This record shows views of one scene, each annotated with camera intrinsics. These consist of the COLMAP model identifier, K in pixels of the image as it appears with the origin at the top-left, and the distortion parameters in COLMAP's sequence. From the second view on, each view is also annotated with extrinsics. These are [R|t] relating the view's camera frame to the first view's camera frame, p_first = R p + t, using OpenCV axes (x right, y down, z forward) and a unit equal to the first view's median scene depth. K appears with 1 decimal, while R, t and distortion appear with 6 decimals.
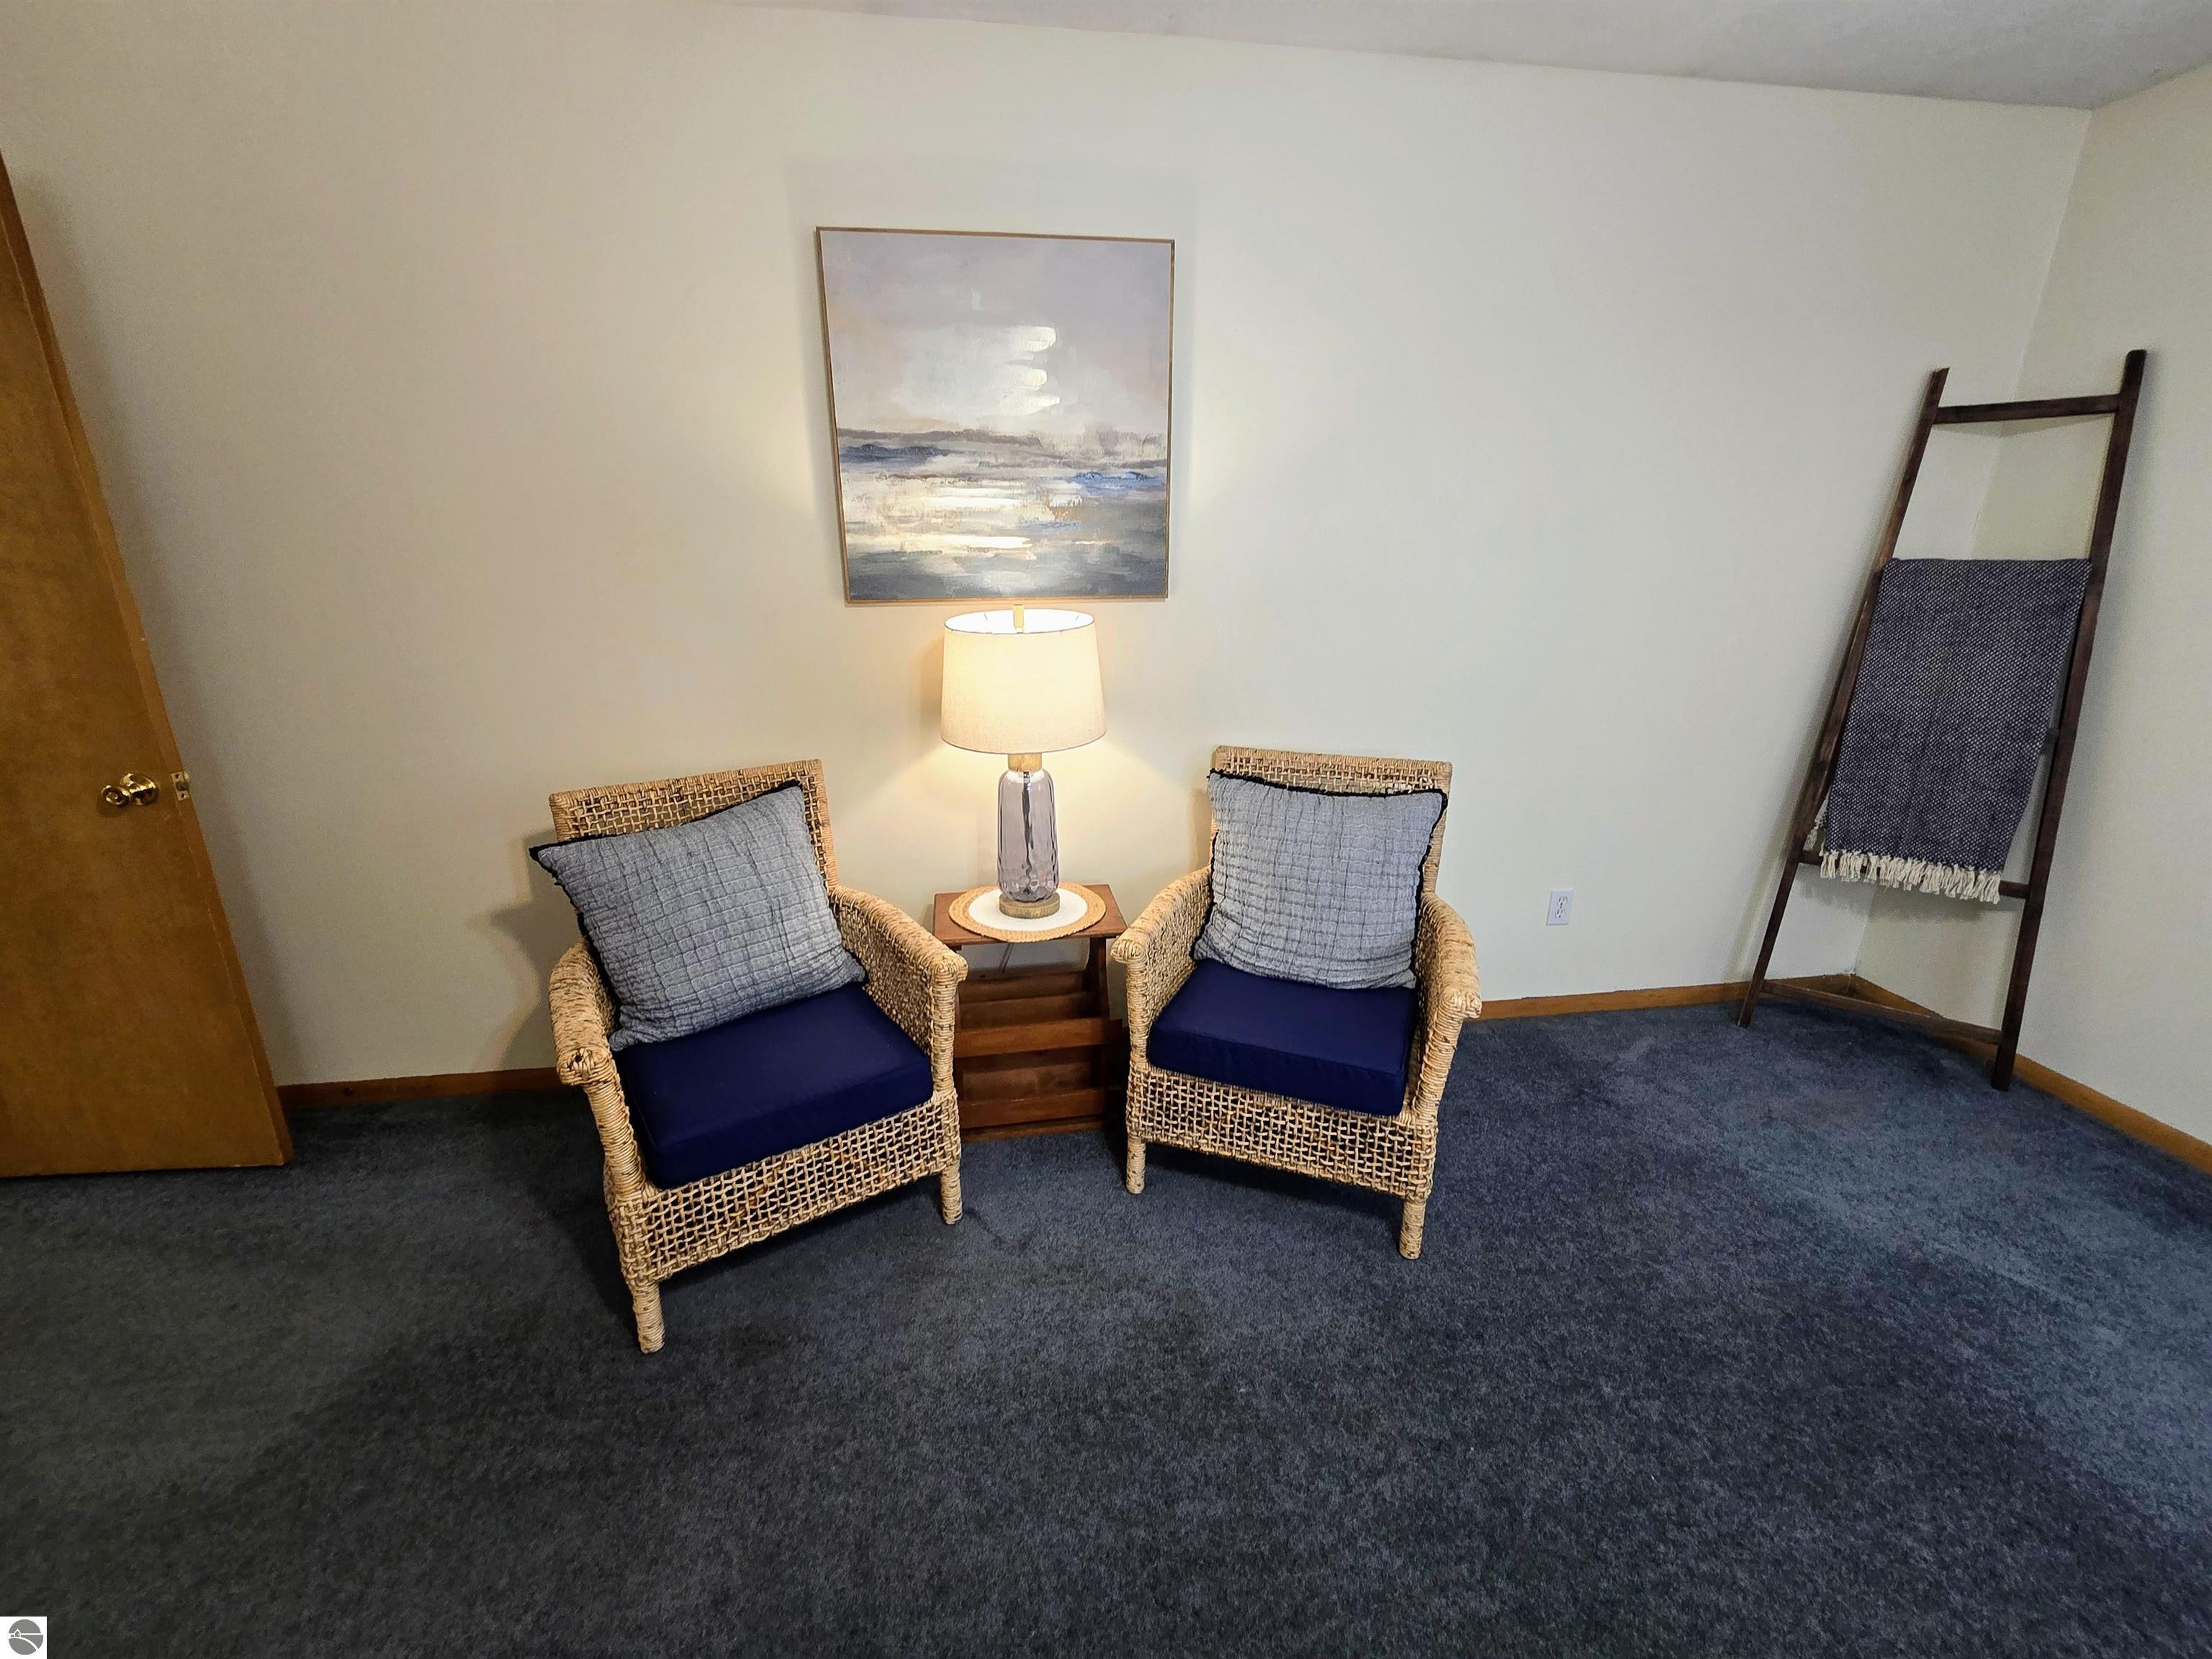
lens RADIAL K [[895.7, 0, 1106.0], [0, 895.7, 829.5], [0, 0, 1]] dist [-0.011142, 0.000125]
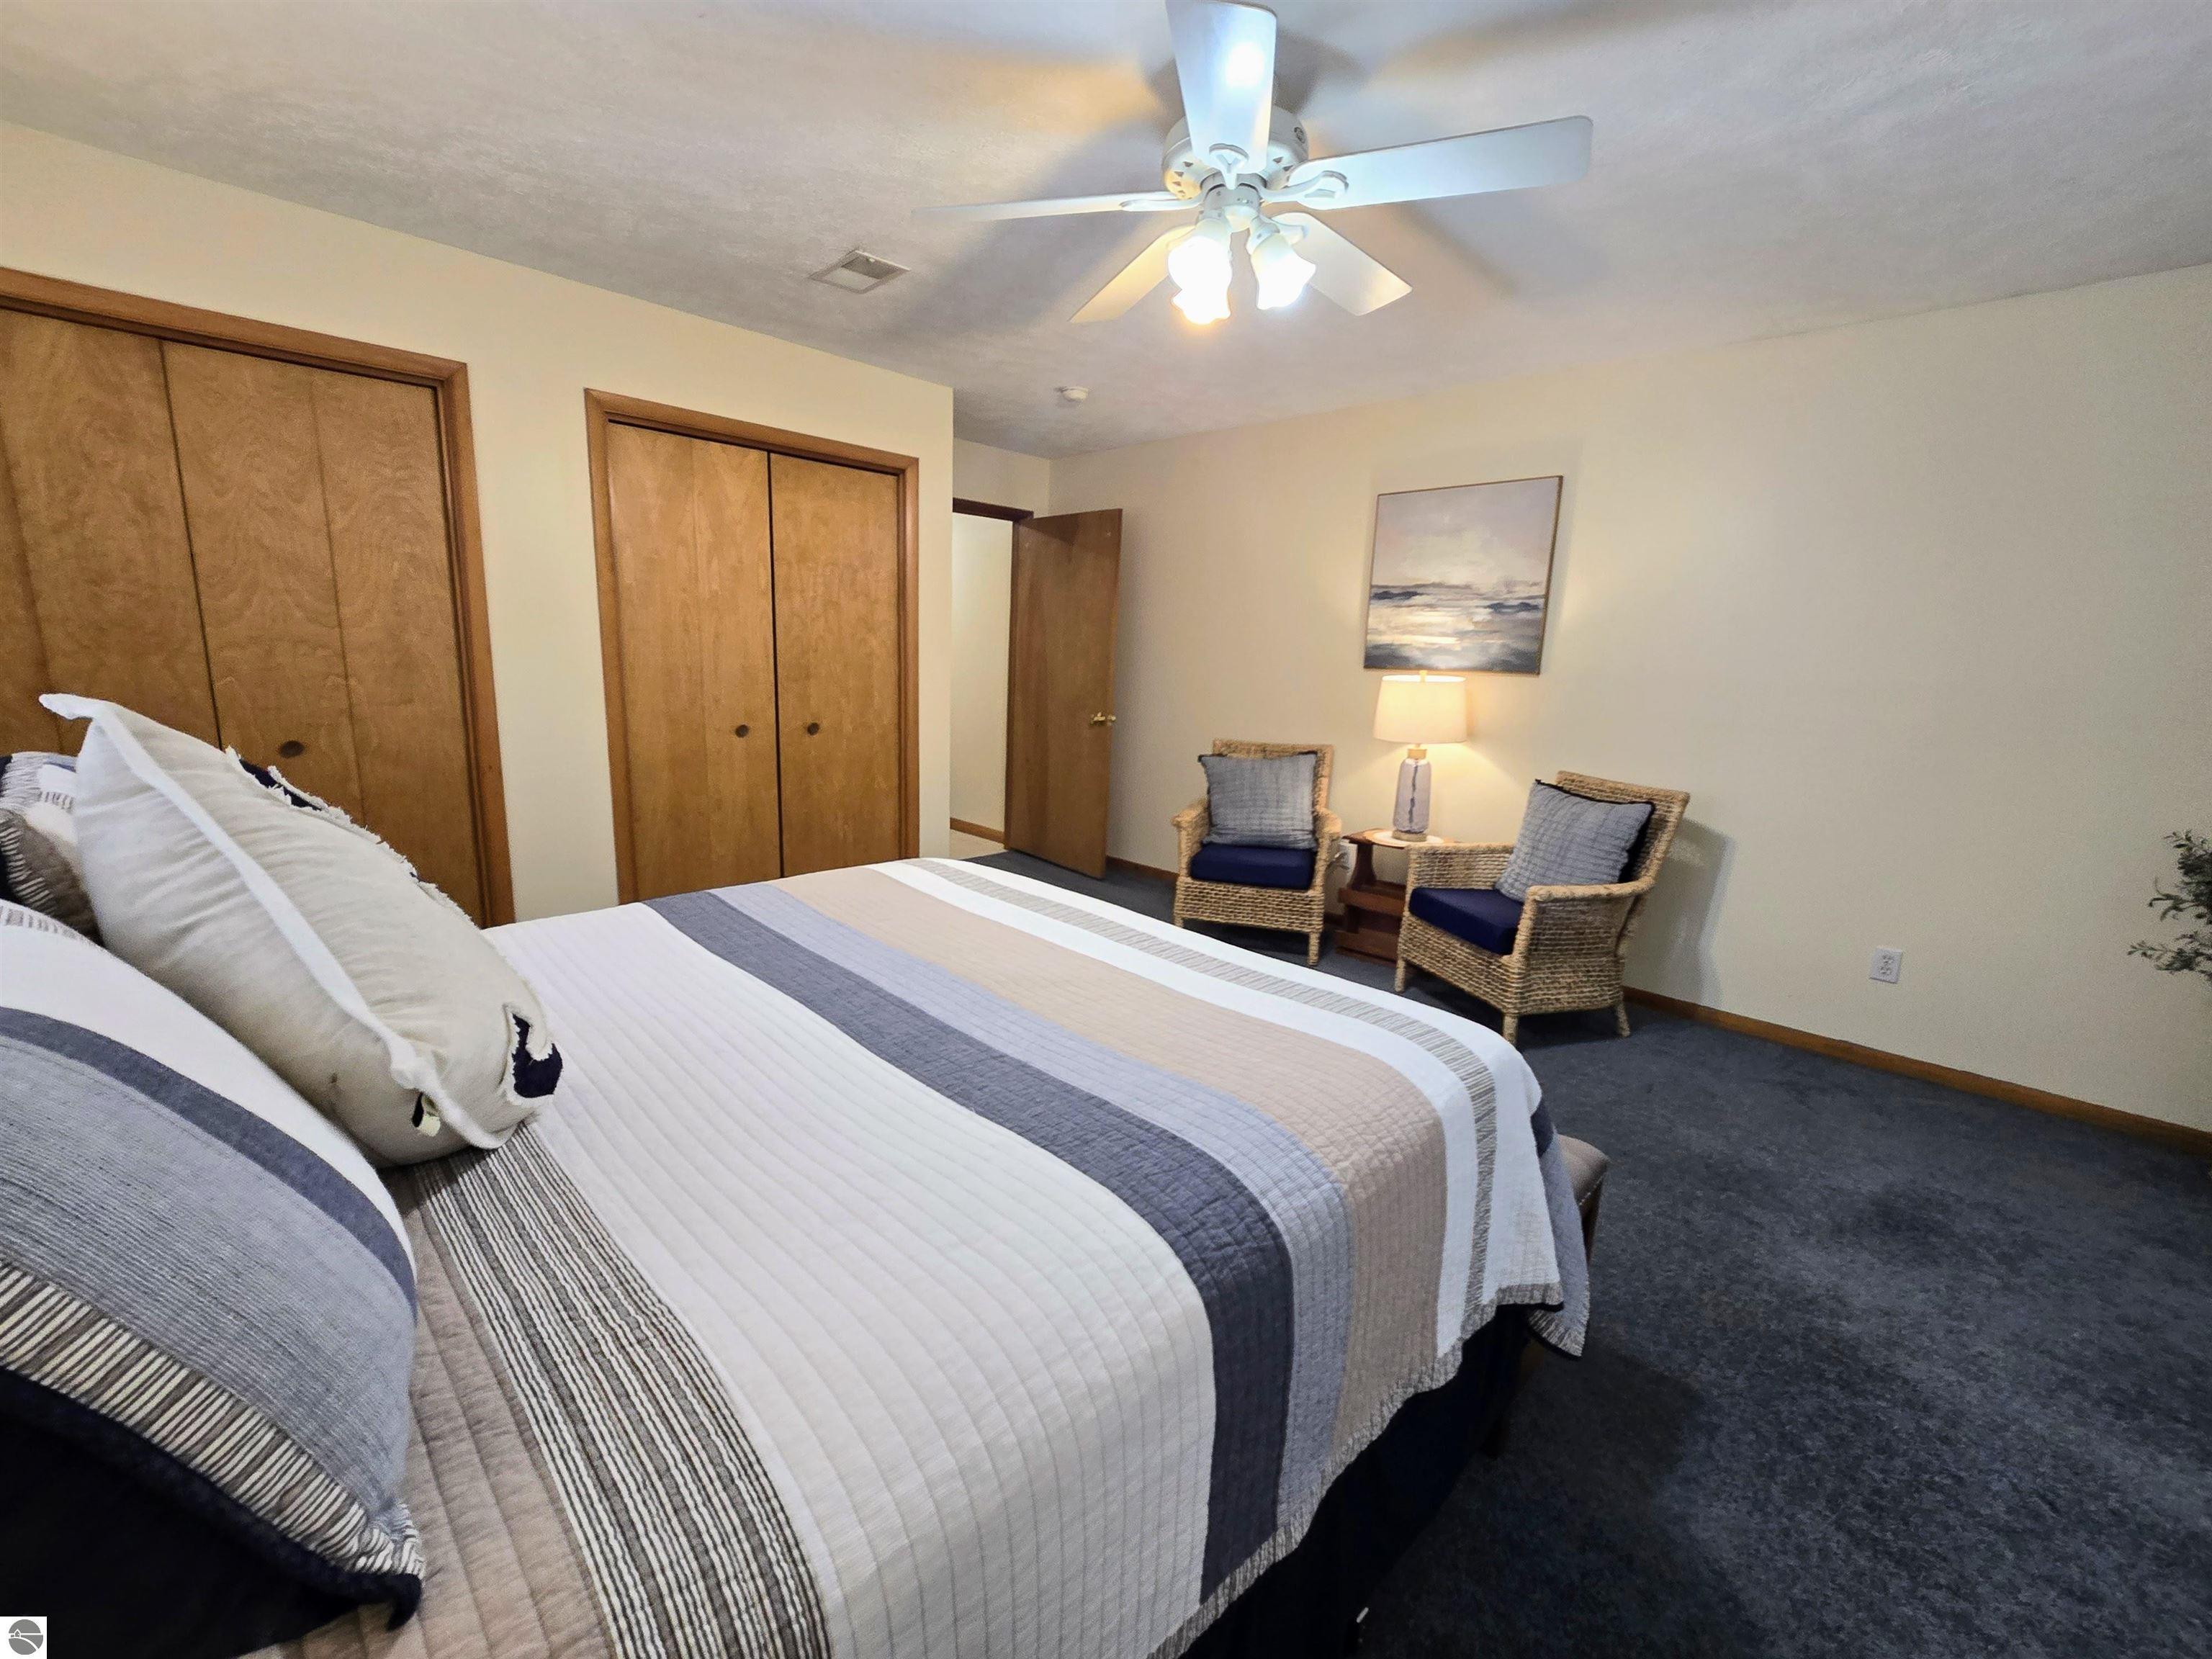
lens RADIAL K [[895.7, 0, 1106.0], [0, 895.7, 829.5], [0, 0, 1]] dist [-0.011142, 0.000125]
pose [[0.653318, 0.170587, -0.737615, 0.872073], [-0.257762, 0.966196, -0.004854, 0.248619], [0.711852, 0.193300, 0.675205, -0.675962]]
